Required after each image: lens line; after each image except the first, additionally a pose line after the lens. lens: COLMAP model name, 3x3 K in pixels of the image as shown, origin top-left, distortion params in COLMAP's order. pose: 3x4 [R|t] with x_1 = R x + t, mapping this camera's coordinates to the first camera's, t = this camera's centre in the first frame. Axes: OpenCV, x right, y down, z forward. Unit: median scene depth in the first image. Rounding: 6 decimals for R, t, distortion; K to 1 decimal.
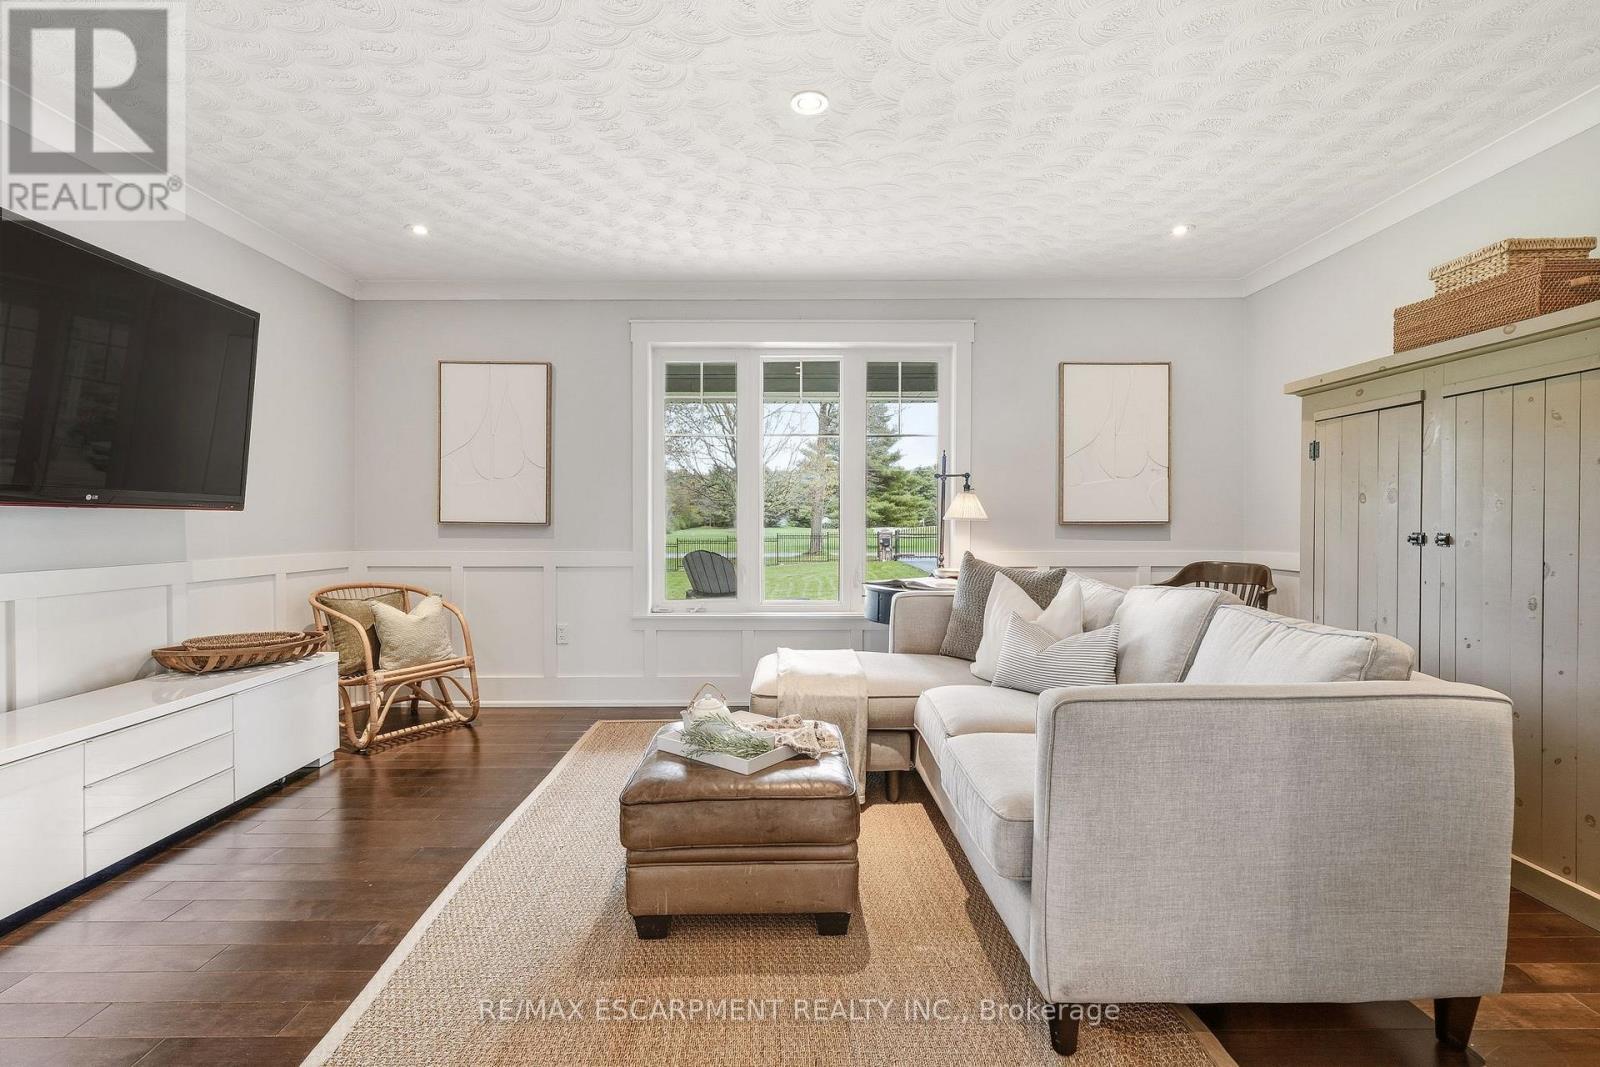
lens RADIAL K [[715.9, 0, 783.1], [0, 715.9, 530.6], [0, 0, 1]] dist [-0.003680, 0.000797]
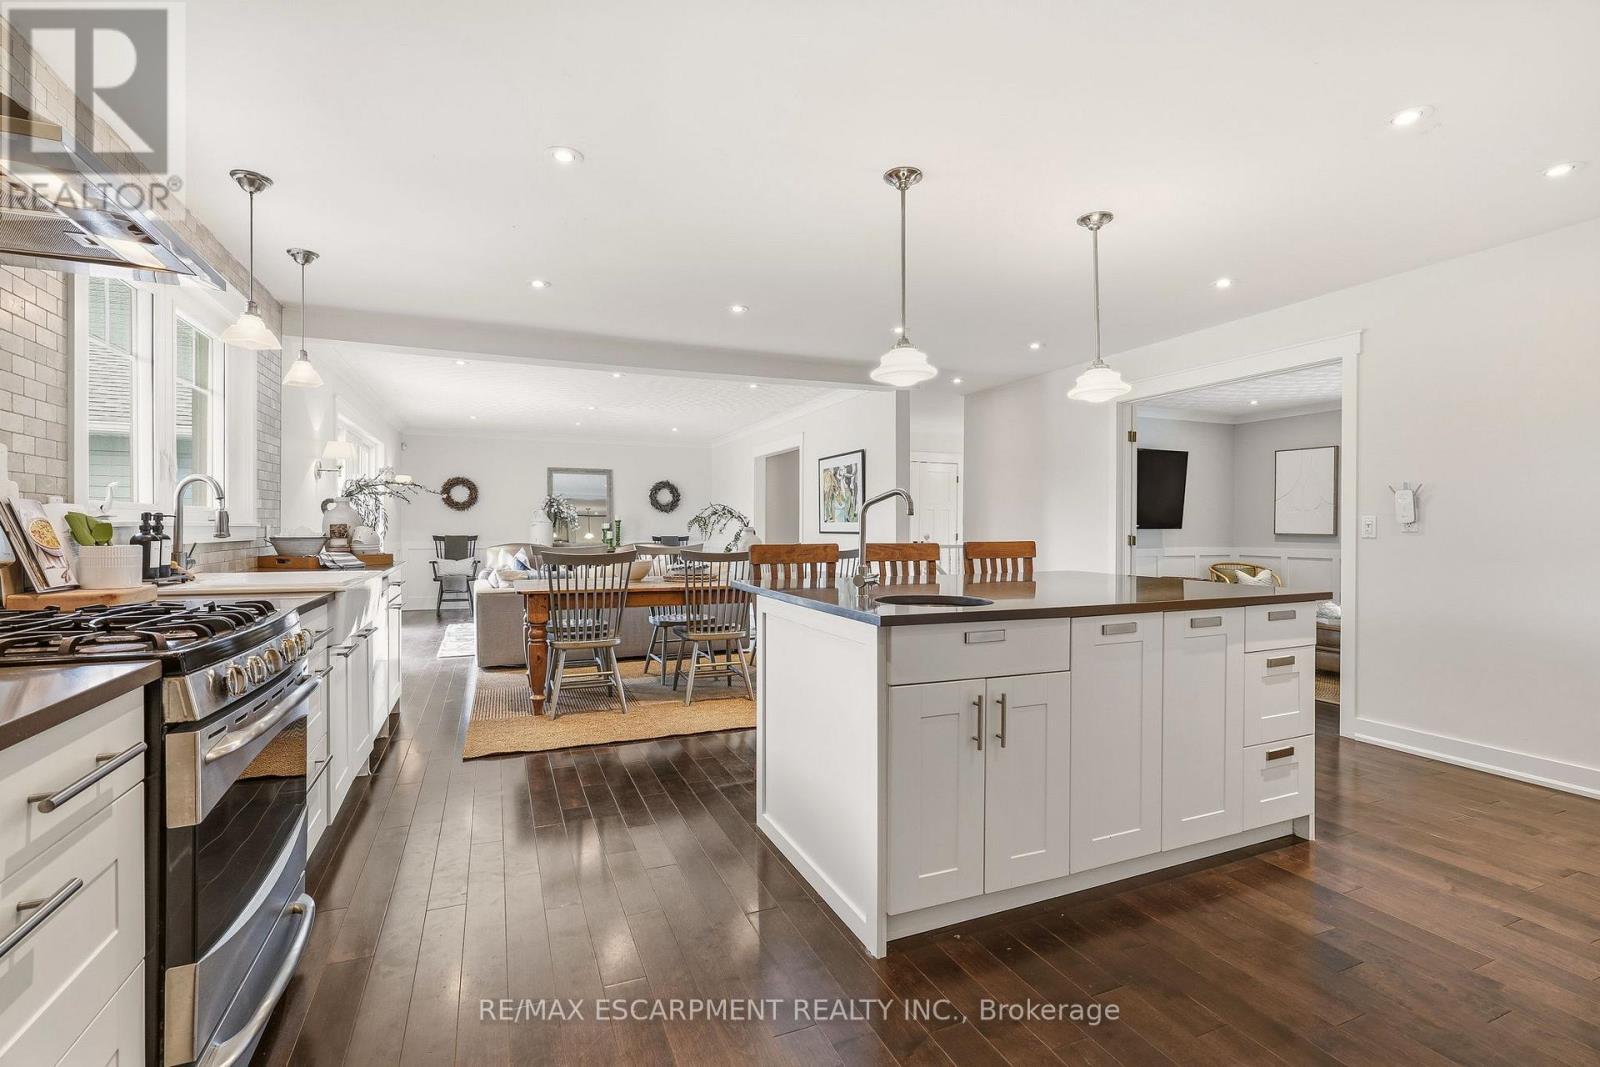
lens RADIAL K [[715.9, 0, 805.2], [0, 715.9, 532.4], [0, 0, 1]] dist [-0.003680, 0.000797]
pose [[0.402887, 0.005550, -0.915233, 0.966558], [-0.016727, 0.999859, -0.001300, 0.010058], [0.915097, 0.015832, 0.402923, -1.175186]]
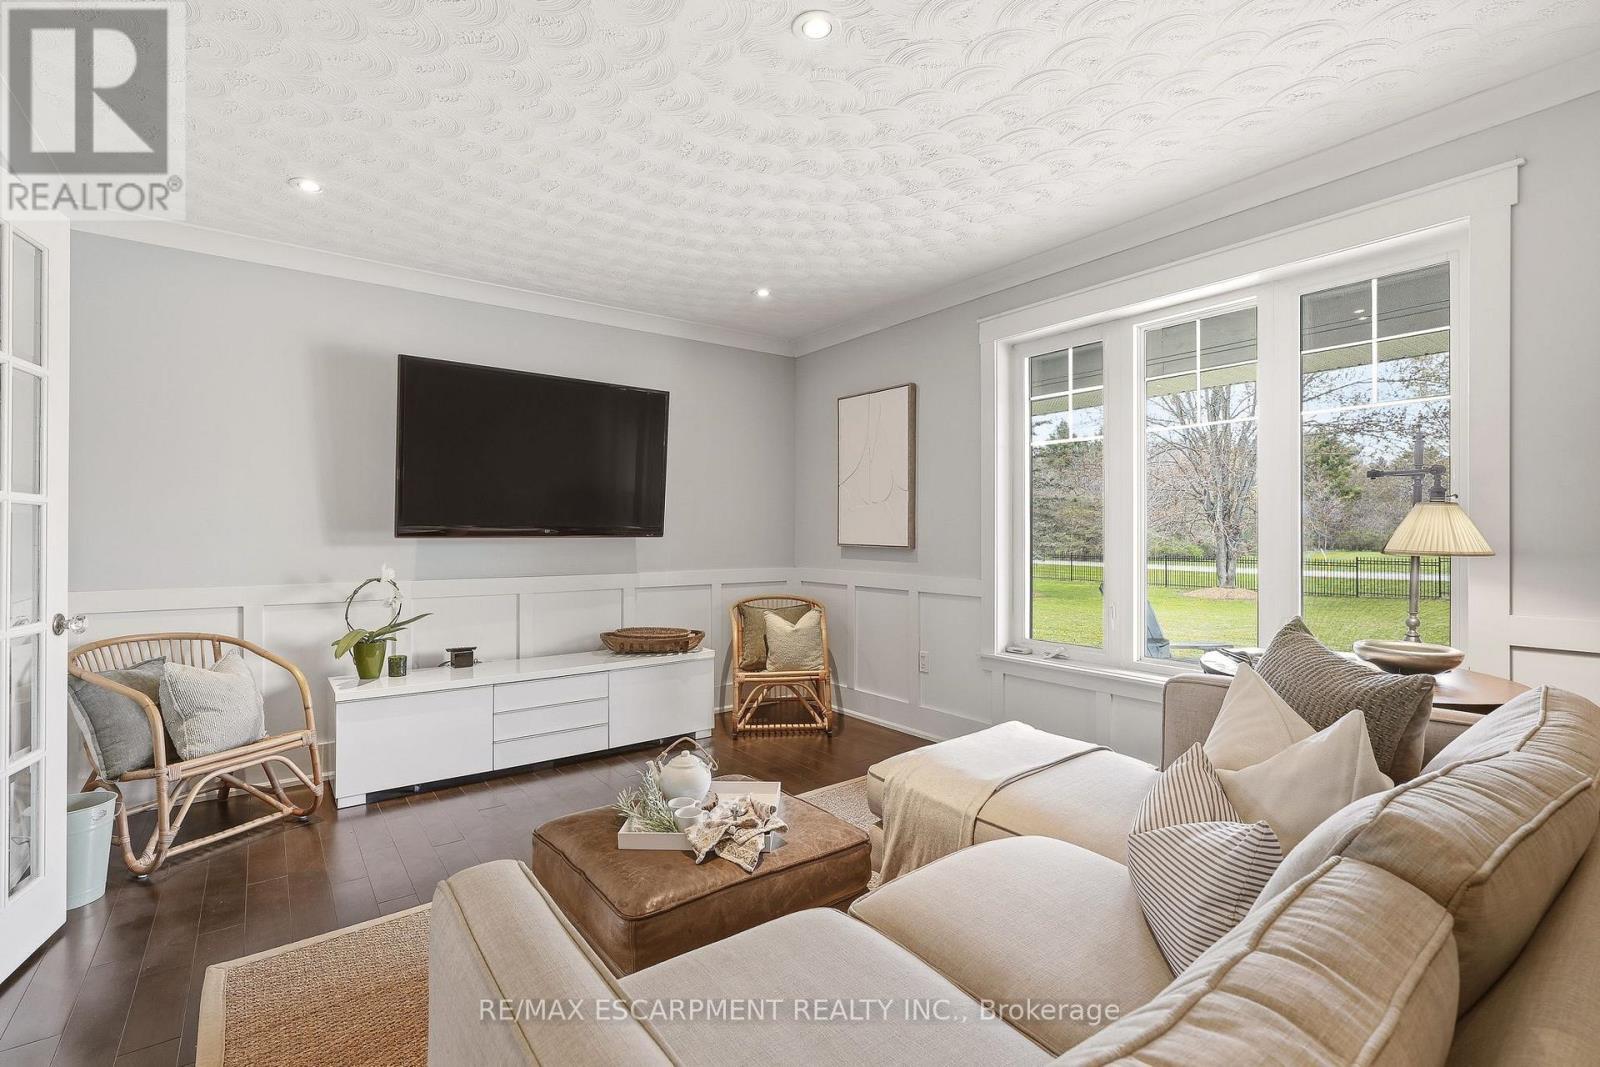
lens RADIAL K [[715.9, 0, 801.8], [0, 715.9, 528.1], [0, 0, 1]] dist [-0.003680, 0.000797]
pose [[0.597968, -0.005153, -0.801504, 0.453586], [-0.009360, 0.999866, -0.013412, -0.026538], [0.801466, 0.015522, 0.597839, 0.361988]]
